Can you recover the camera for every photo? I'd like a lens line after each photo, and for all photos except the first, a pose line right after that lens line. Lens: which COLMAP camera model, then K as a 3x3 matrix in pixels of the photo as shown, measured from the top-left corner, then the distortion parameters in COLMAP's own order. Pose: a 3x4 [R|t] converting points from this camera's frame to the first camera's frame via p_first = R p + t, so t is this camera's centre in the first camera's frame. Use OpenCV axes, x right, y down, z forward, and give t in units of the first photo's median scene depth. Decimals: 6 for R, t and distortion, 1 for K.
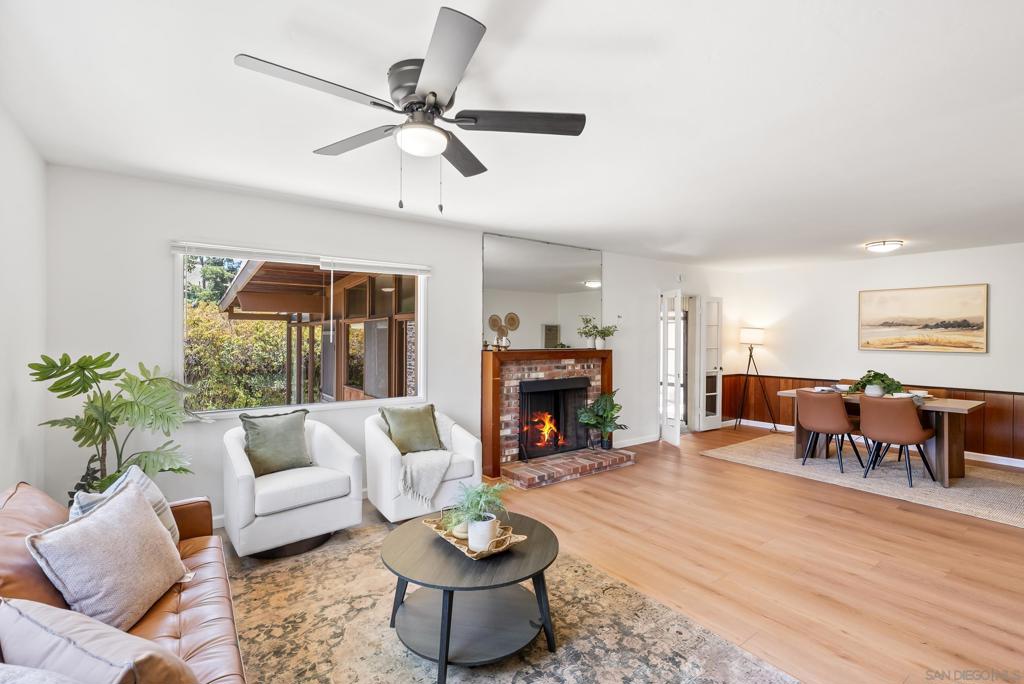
lens RADIAL K [[465.9, 0, 511.9], [0, 465.9, 339.6], [0, 0, 1]] dist [-0.006741, 0.003532]
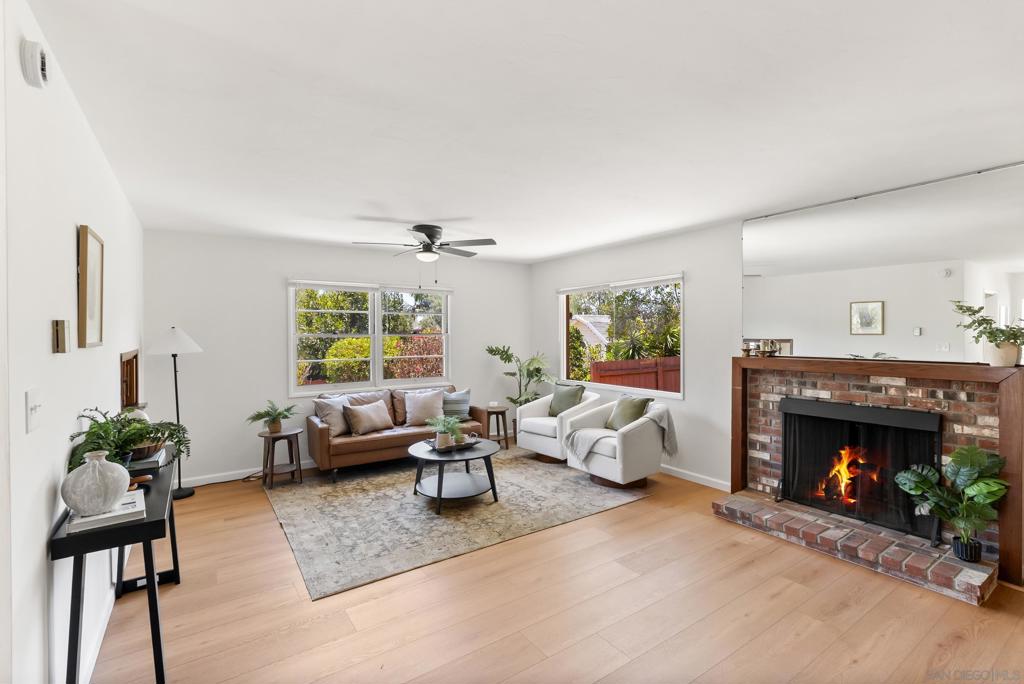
lens RADIAL K [[465.9, 0, 508.9], [0, 465.9, 338.6], [0, 0, 1]] dist [-0.006741, 0.003532]
pose [[-0.031214, 0.007912, -0.999481, 0.798657], [0.001629, 0.999968, 0.007865, -0.014450], [0.999511, -0.001383, -0.031226, 0.562042]]
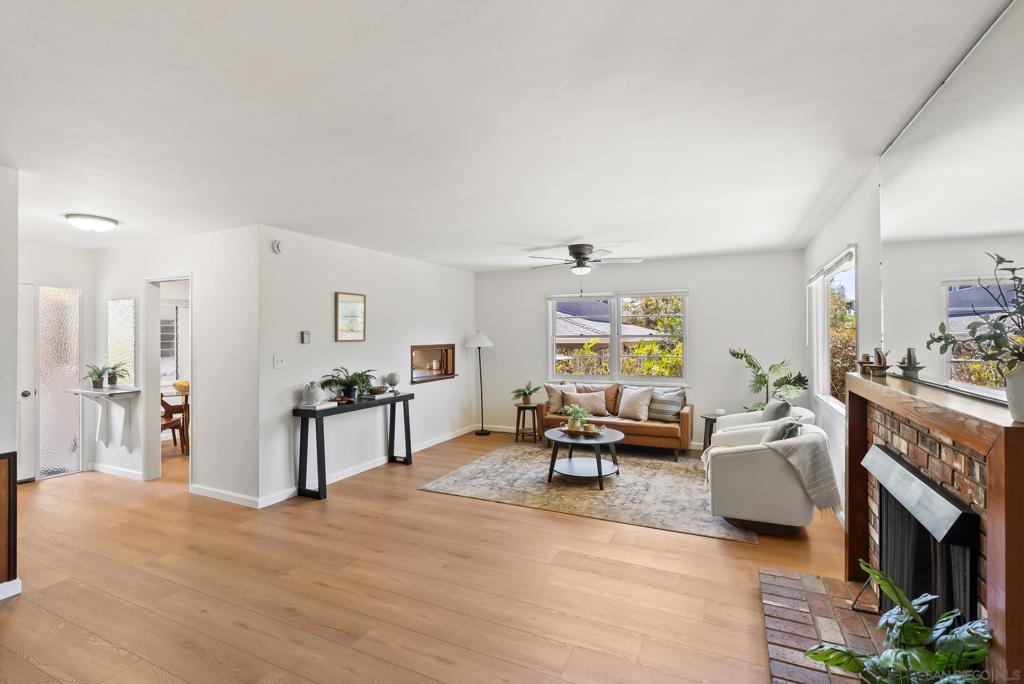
lens RADIAL K [[465.9, 0, 510.7], [0, 465.9, 328.3], [0, 0, 1]] dist [-0.006741, 0.003532]
pose [[-0.879368, -0.005846, -0.476107, 0.560634], [0.001085, 0.999897, -0.014282, -0.018658], [0.476142, -0.013075, -0.879271, 1.223277]]
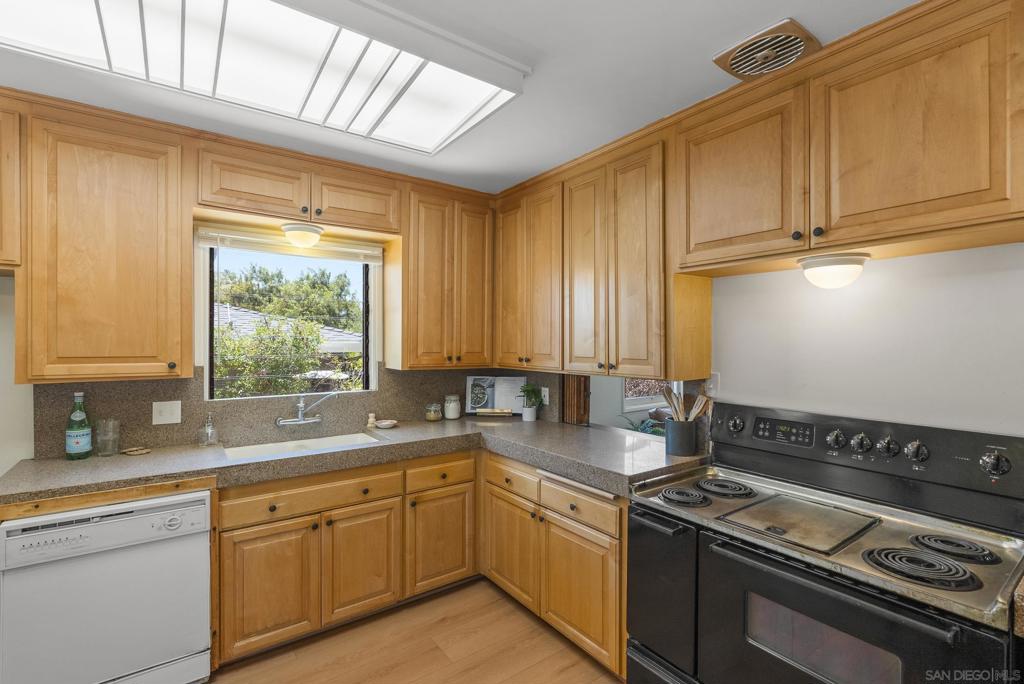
lens RADIAL K [[465.9, 0, 510.2], [0, 465.9, 345.1], [0, 0, 1]] dist [-0.006741, 0.003532]
pose [[0.002822, 0.004079, -0.999988, 0.706247], [-0.007905, 0.999961, 0.004057, -0.011641], [0.999965, 0.007893, 0.002854, -0.176505]]
